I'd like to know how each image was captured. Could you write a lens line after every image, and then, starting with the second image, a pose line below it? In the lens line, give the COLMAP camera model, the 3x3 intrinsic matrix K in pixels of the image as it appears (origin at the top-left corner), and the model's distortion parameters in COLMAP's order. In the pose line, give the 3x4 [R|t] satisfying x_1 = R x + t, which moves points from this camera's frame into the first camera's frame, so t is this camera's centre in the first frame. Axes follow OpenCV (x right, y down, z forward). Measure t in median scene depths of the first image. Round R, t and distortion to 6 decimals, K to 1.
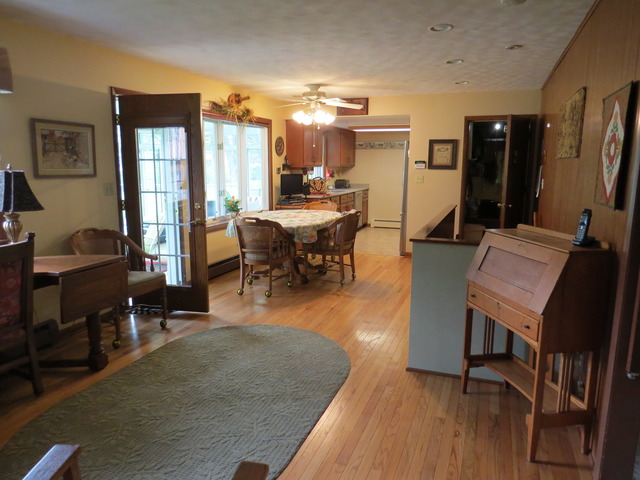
lens RADIAL K [[442.7, 0, 320.0], [0, 442.7, 240.0], [0, 0, 1]] dist [-0.047761, 0.028823]
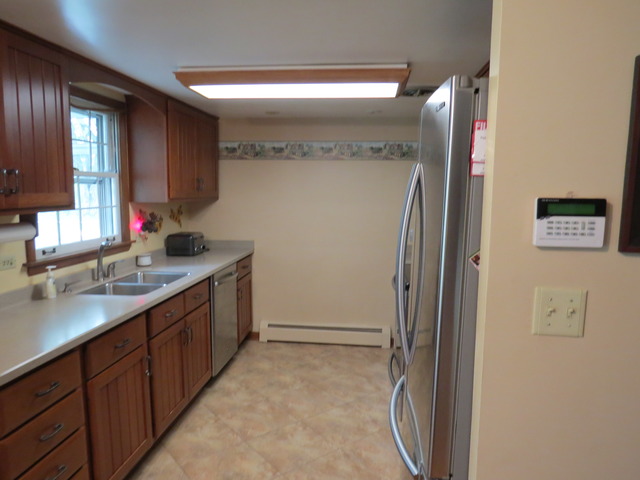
lens RADIAL K [[442.7, 0, 320.0], [0, 442.7, 240.0], [0, 0, 1]] dist [-0.047761, 0.028823]
pose [[0.969942, -0.022288, 0.242312, 0.071754], [0.034996, 0.998221, -0.048266, -0.107246], [-0.240805, 0.055295, 0.968997, 0.584671]]
